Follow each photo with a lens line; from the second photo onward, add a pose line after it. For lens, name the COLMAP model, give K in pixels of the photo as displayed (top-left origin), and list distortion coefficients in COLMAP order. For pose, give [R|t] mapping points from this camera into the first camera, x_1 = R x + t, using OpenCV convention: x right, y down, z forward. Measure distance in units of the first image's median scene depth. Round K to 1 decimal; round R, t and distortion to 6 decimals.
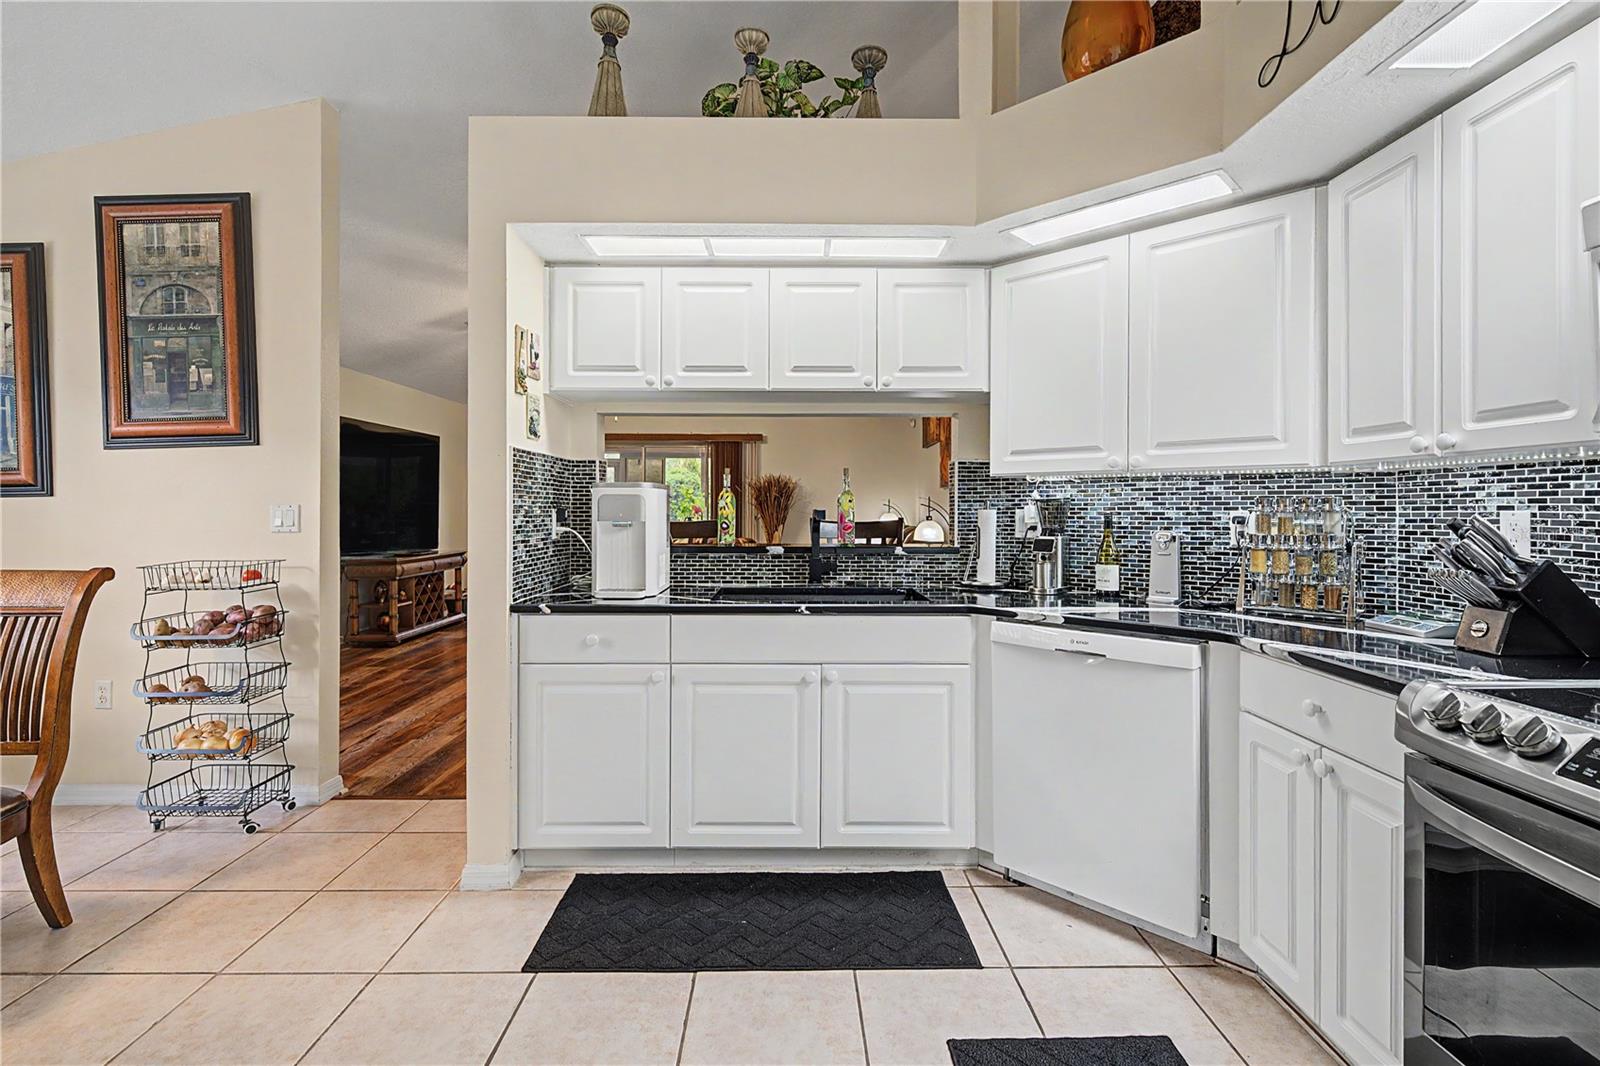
lens RADIAL K [[735.0, 0, 796.1], [0, 735.0, 508.9], [0, 0, 1]] dist [-0.000461, -0.000319]
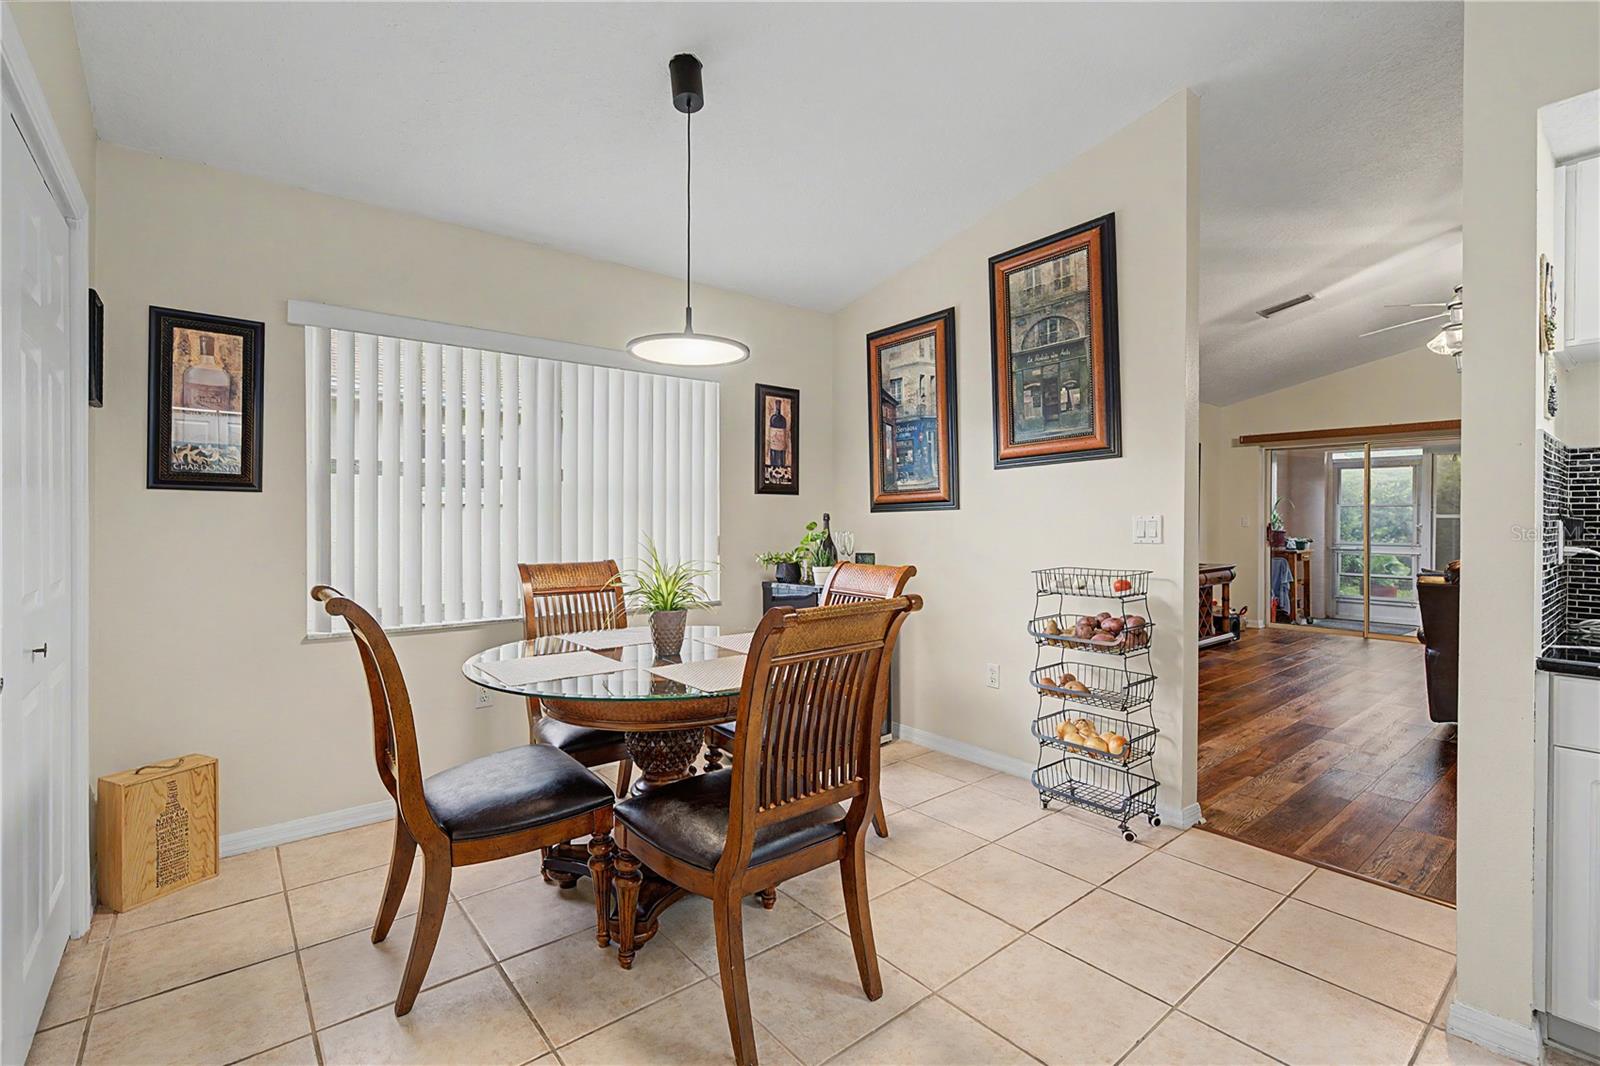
lens RADIAL K [[721.2, 0, 798.5], [0, 721.2, 521.6], [0, 0, 1]] dist [0.001048, -0.000336]
pose [[0.628720, 0.002640, -0.777628, -0.250885], [-0.000508, 0.999995, 0.002985, -0.000340], [0.777632, -0.001482, 0.628718, 0.022869]]
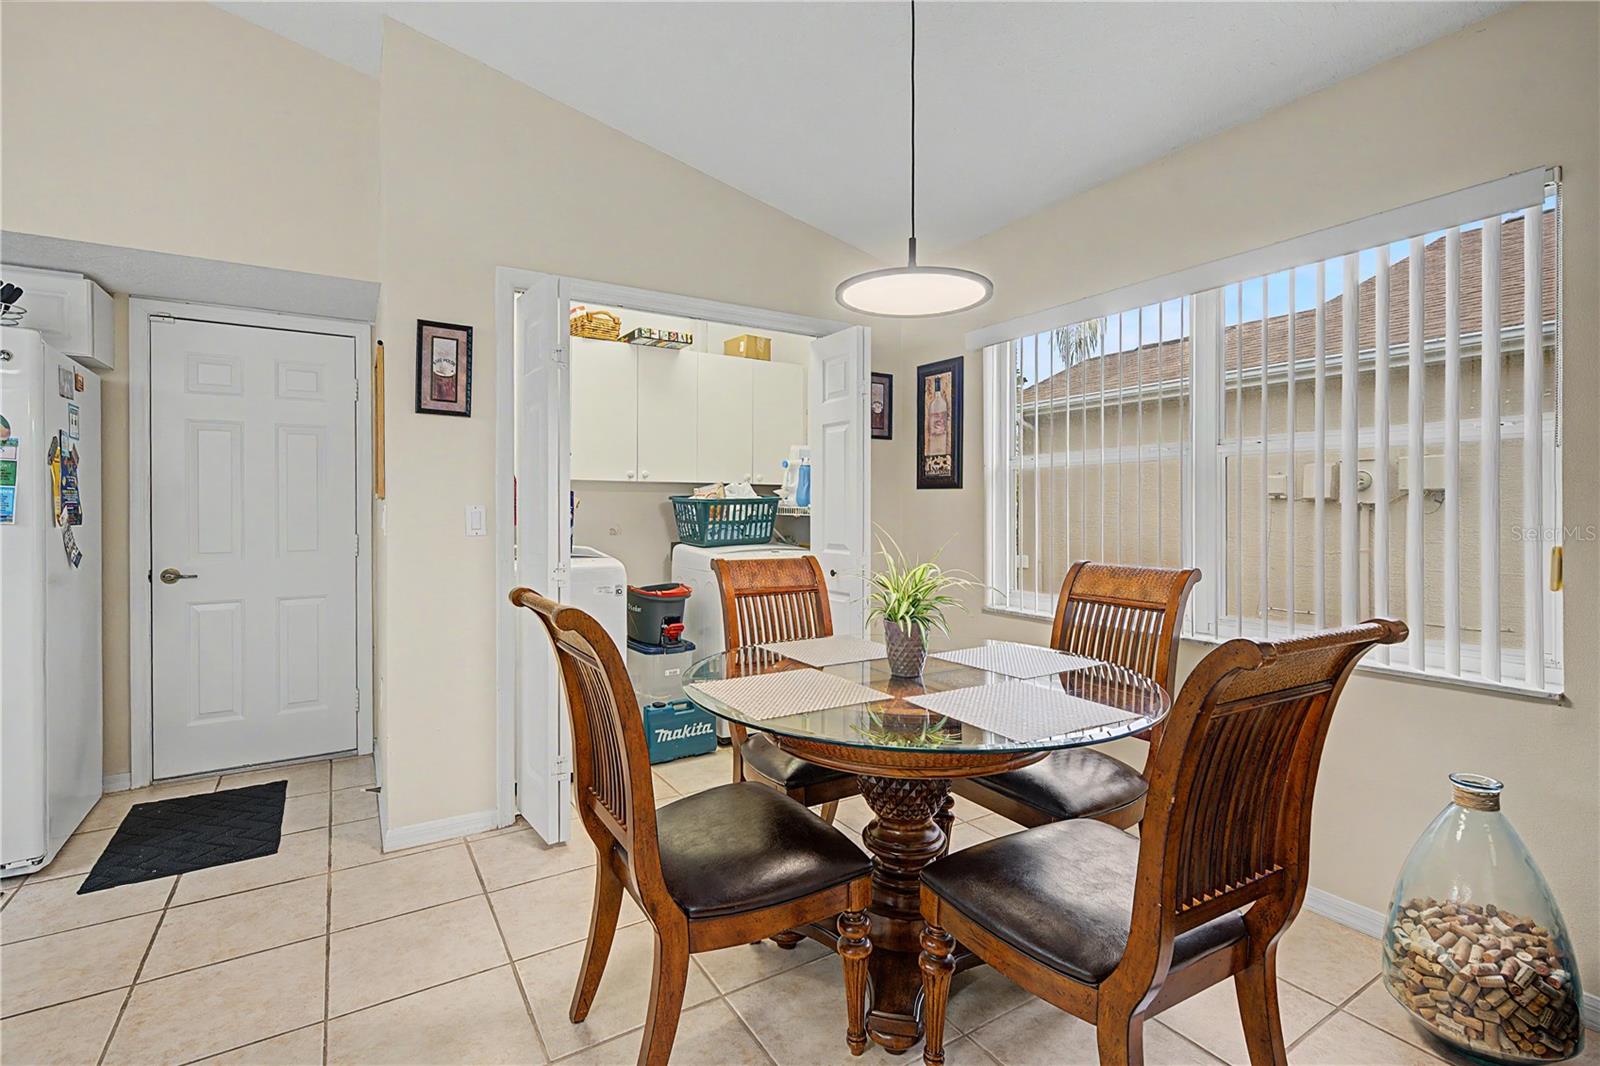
lens RADIAL K [[731.1, 0, 797.2], [0, 731.1, 524.6], [0, 0, 1]] dist [0.001325, -0.000029]
pose [[-0.853688, 0.008713, -0.520713, -0.547265], [-0.001957, 0.999799, 0.019937, 0.001394], [0.520782, 0.018039, -0.853499, 0.972446]]
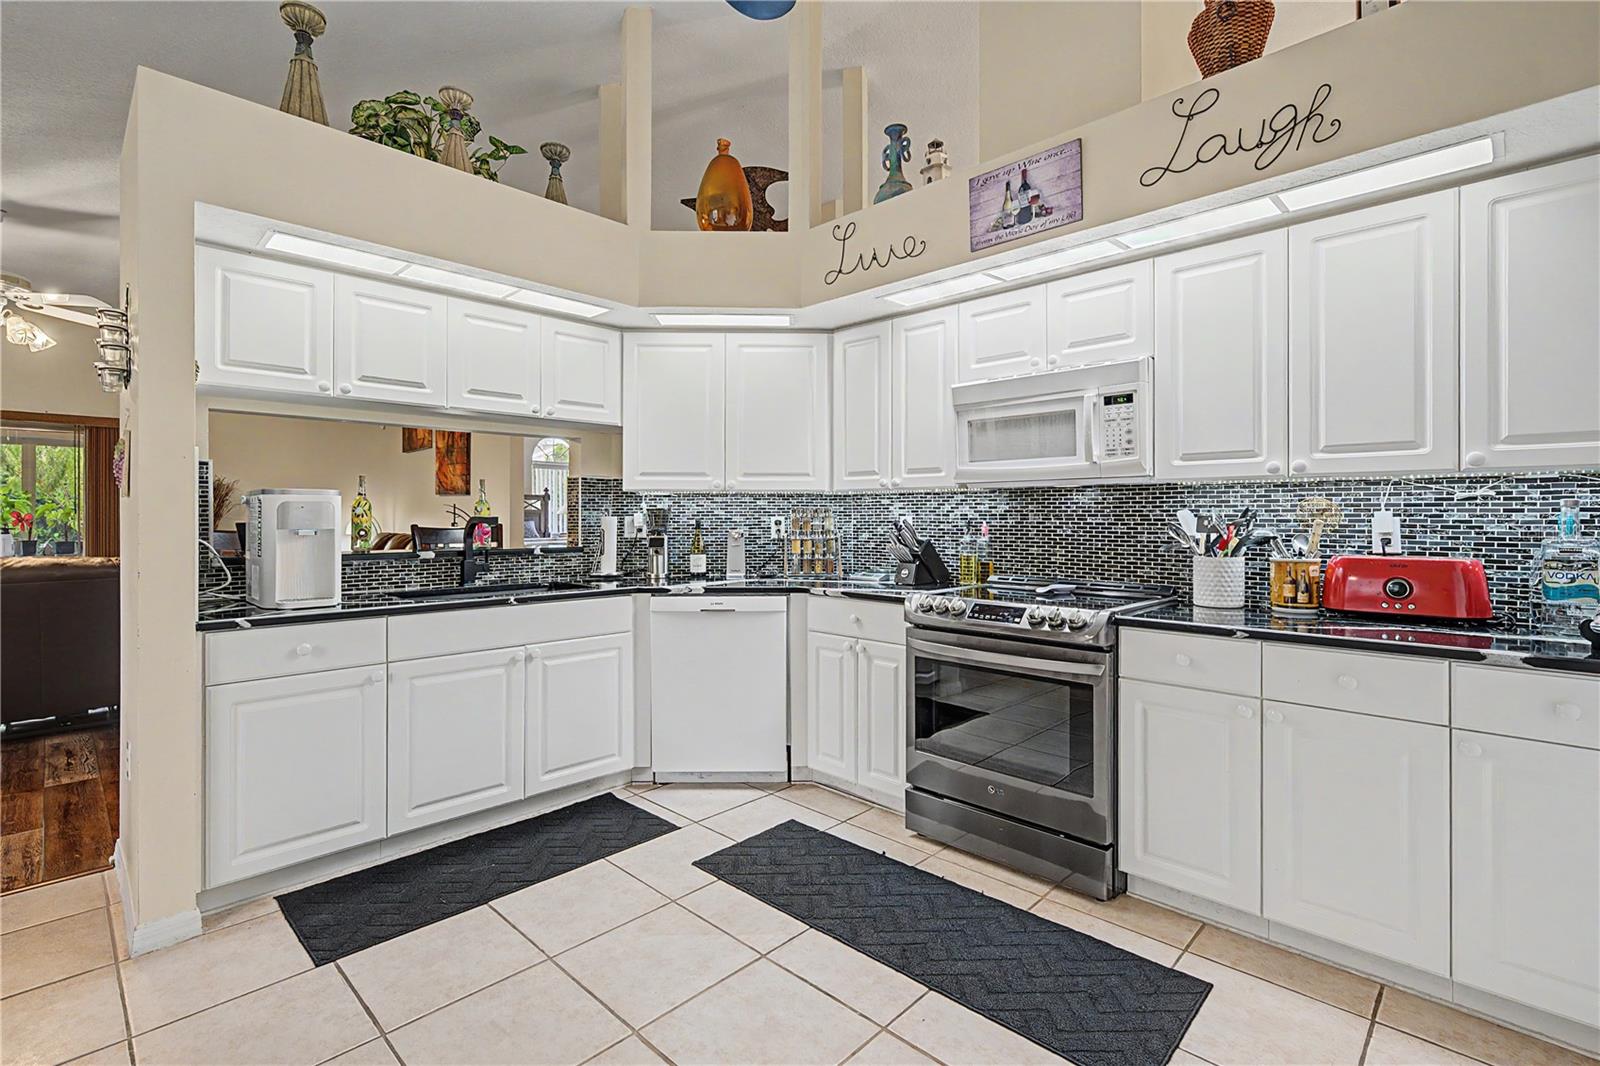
lens RADIAL K [[733.3, 0, 799.0], [0, 733.3, 512.6], [0, 0, 1]] dist [0.000325, -0.000025]
pose [[0.702782, 0.001483, 0.711404, -0.428488], [0.001580, 0.999992, -0.003645, -0.000372], [-0.711404, 0.003686, 0.702774, -0.137598]]
